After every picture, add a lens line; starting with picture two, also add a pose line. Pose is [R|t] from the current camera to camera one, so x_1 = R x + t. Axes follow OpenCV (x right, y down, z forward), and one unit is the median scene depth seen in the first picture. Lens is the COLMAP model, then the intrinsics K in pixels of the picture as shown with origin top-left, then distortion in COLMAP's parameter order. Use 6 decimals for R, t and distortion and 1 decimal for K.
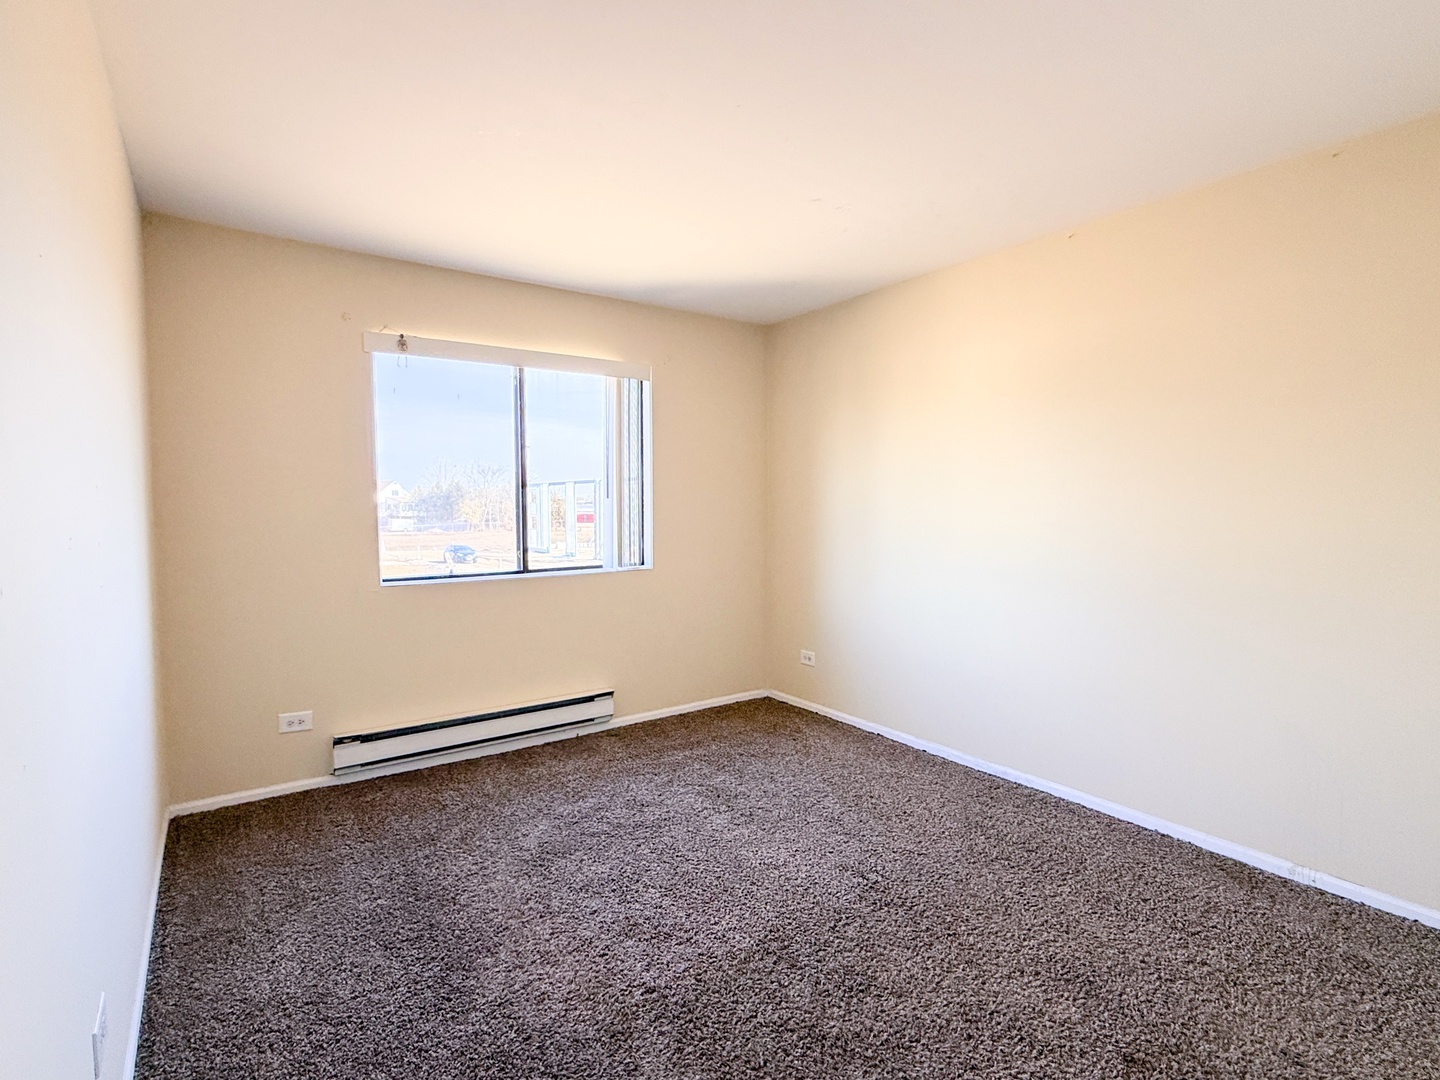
lens RADIAL K [[684.9, 0, 723.4], [0, 684.9, 542.7], [0, 0, 1]] dist [0.002197, -0.001408]
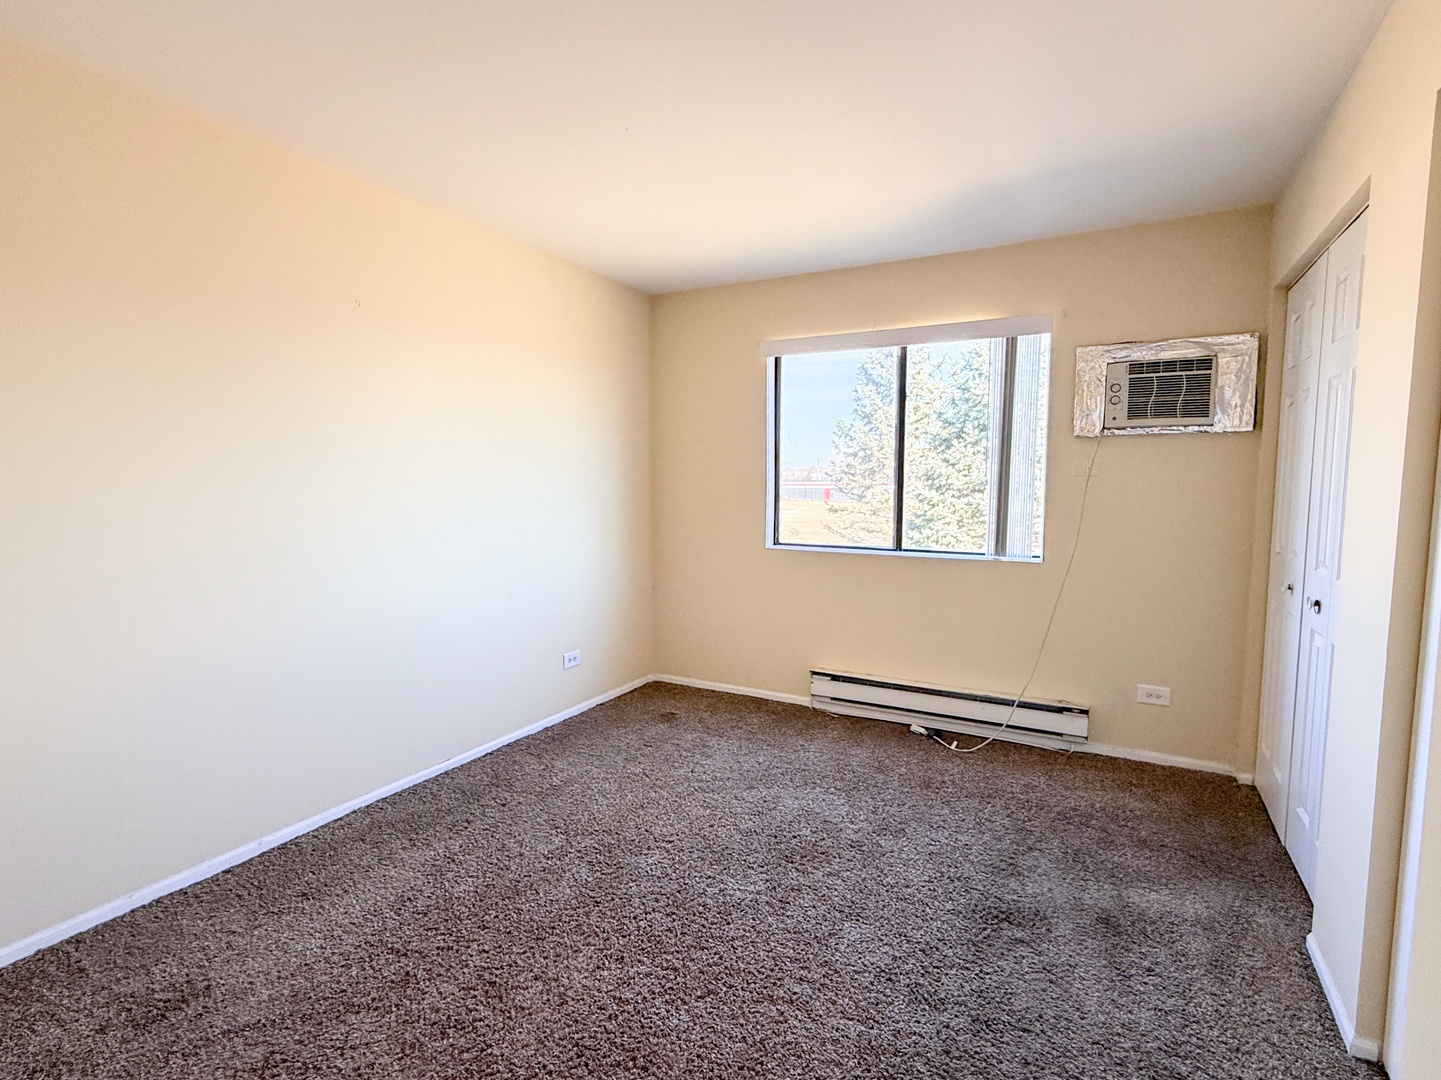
lens RADIAL K [[685.3, 0, 725.7], [0, 685.3, 543.3], [0, 0, 1]] dist [0.002197, -0.001408]
pose [[0.450334, 0.083666, -0.888931, 0.428649], [-0.050889, 0.996387, 0.067999, -0.020711], [0.891409, 0.014614, 0.452965, 0.274095]]
